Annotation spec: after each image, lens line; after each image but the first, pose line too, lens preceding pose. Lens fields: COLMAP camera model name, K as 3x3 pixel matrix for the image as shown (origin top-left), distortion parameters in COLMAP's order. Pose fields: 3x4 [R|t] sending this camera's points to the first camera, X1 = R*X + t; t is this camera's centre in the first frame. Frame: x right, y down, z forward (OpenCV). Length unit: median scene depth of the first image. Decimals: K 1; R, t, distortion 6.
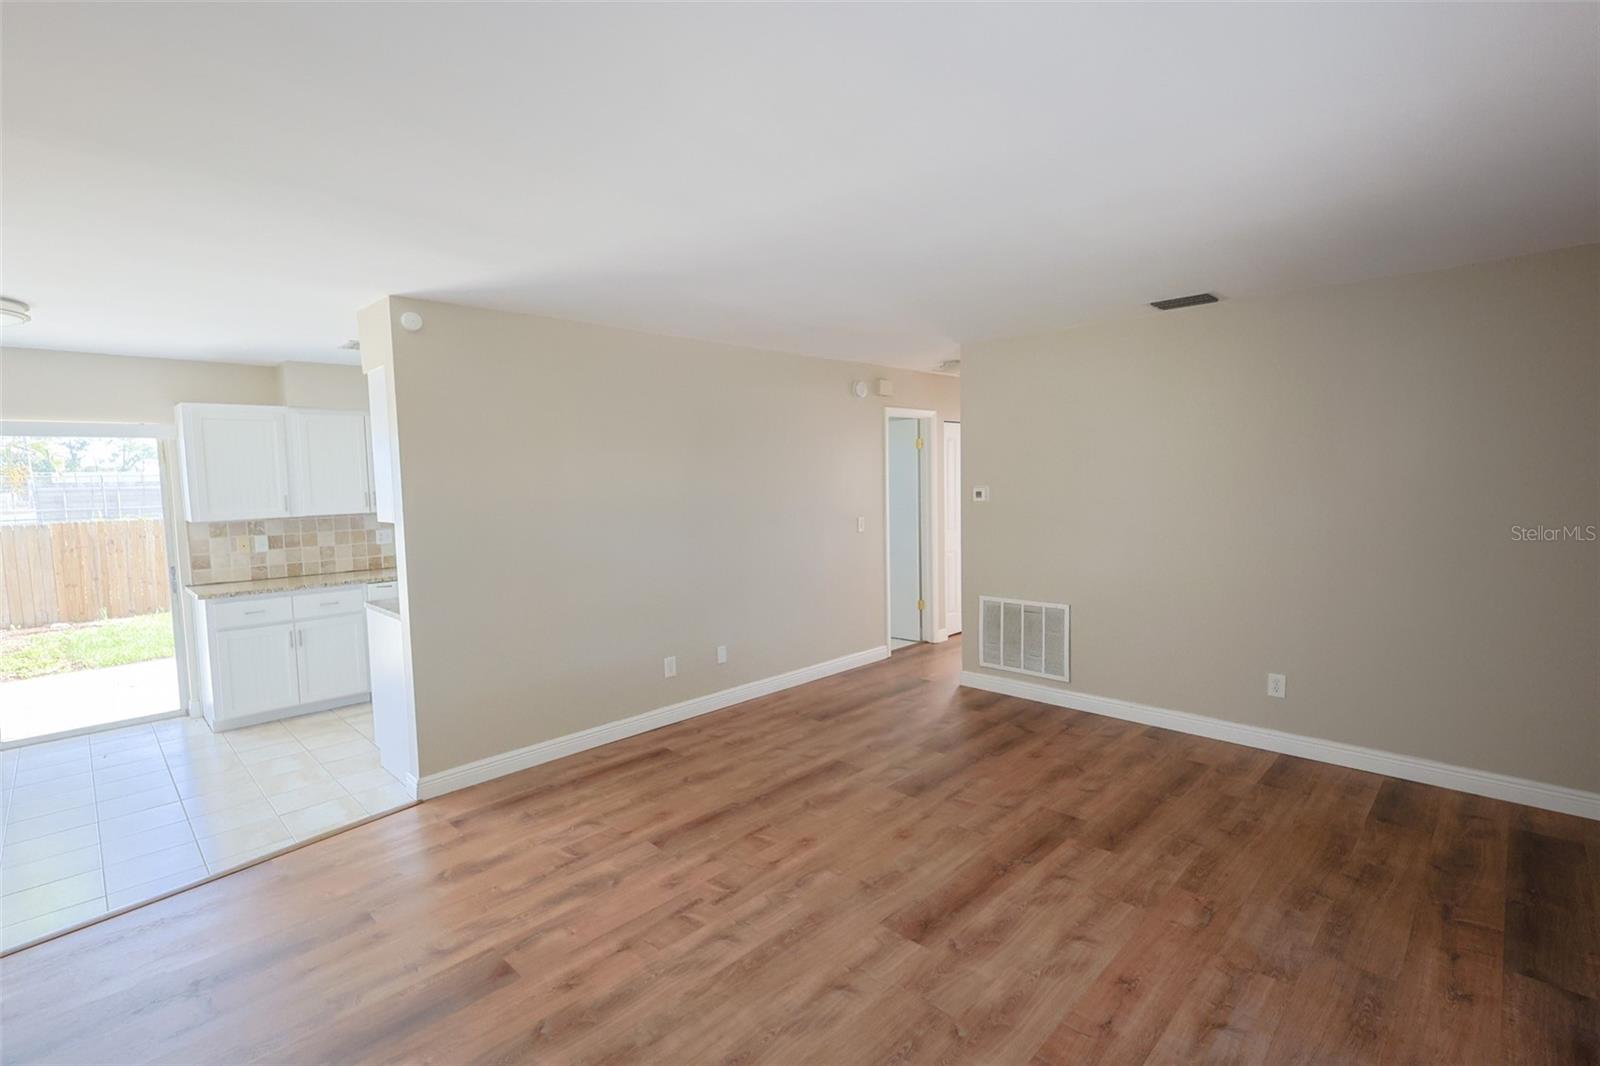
lens RADIAL K [[732.2, 0, 795.6], [0, 732.2, 534.6], [0, 0, 1]] dist [0.004430, 0.000392]
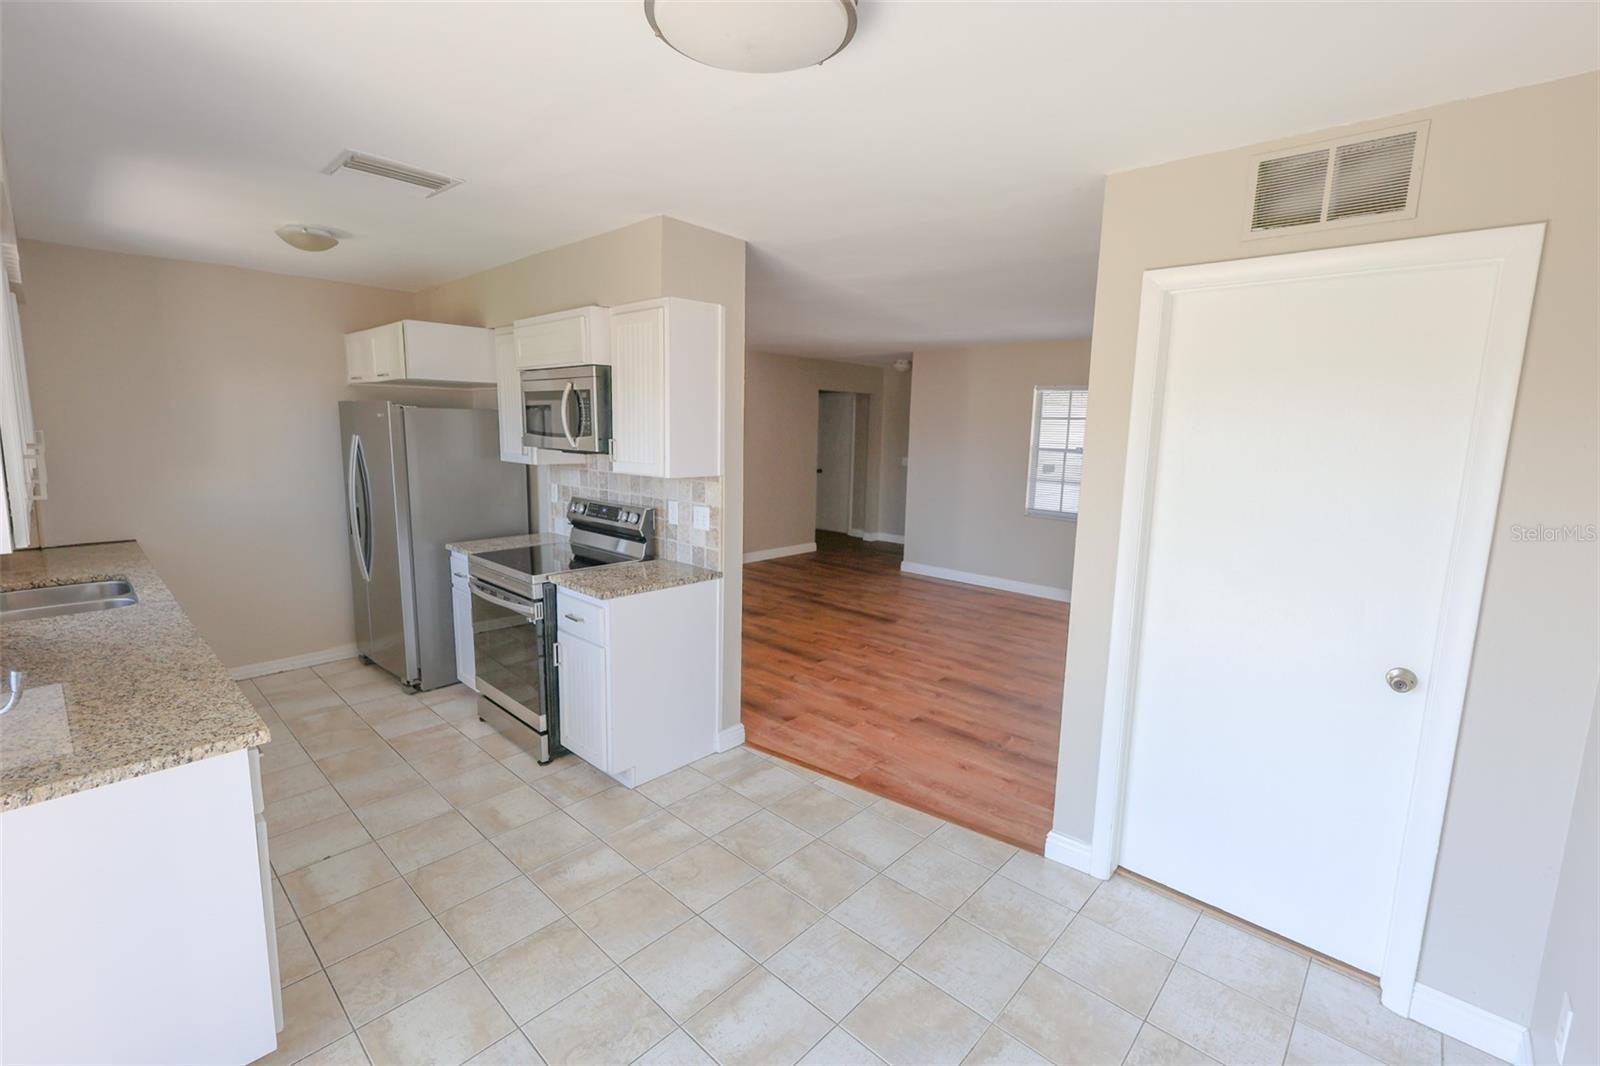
lens RADIAL K [[698.5, 0, 804.9], [0, 698.5, 532.0], [0, 0, 1]] dist [-0.000604, 0.001276]
pose [[-0.044665, -0.128361, 0.990721, -1.699273], [0.059183, 0.989629, 0.130887, -0.065397], [-0.997247, 0.064480, -0.036605, 1.083486]]
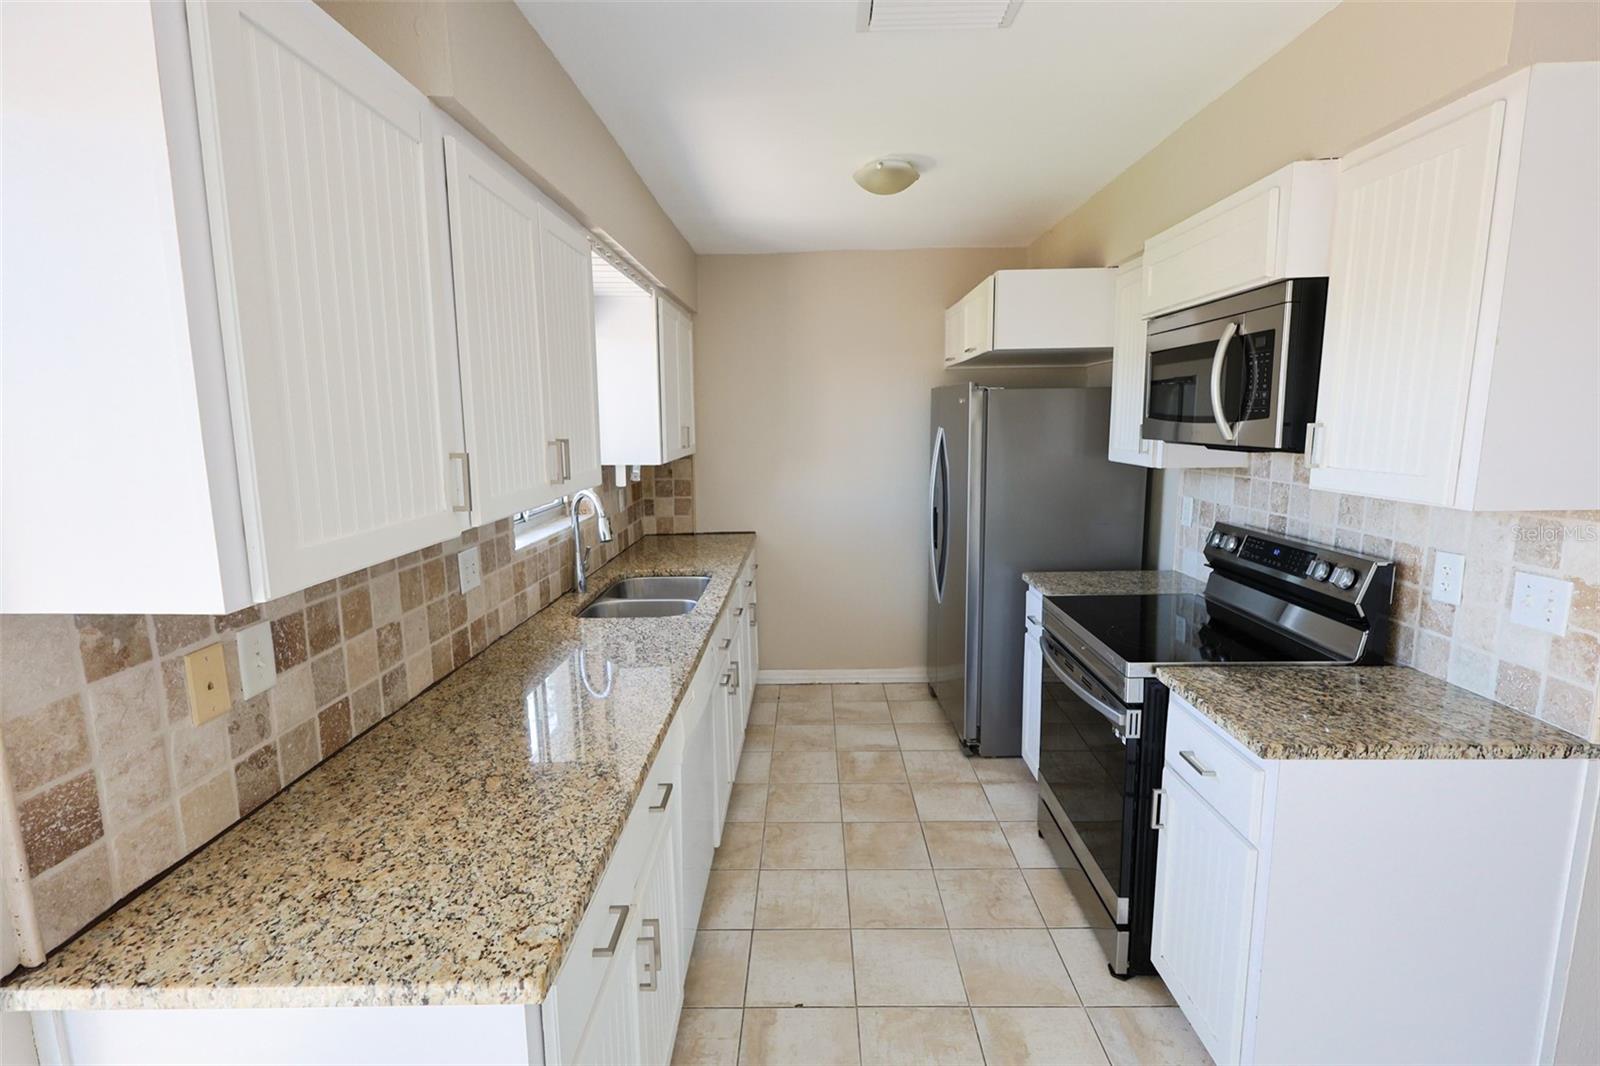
lens RADIAL K [[732.2, 0, 800.2], [0, 732.2, 524.5], [0, 0, 1]] dist [0.004430, 0.000392]
pose [[0.714313, -0.089533, 0.694075, -1.301487], [0.052384, 0.995841, 0.074548, -0.068891], [-0.697863, -0.016892, 0.716032, 1.197248]]
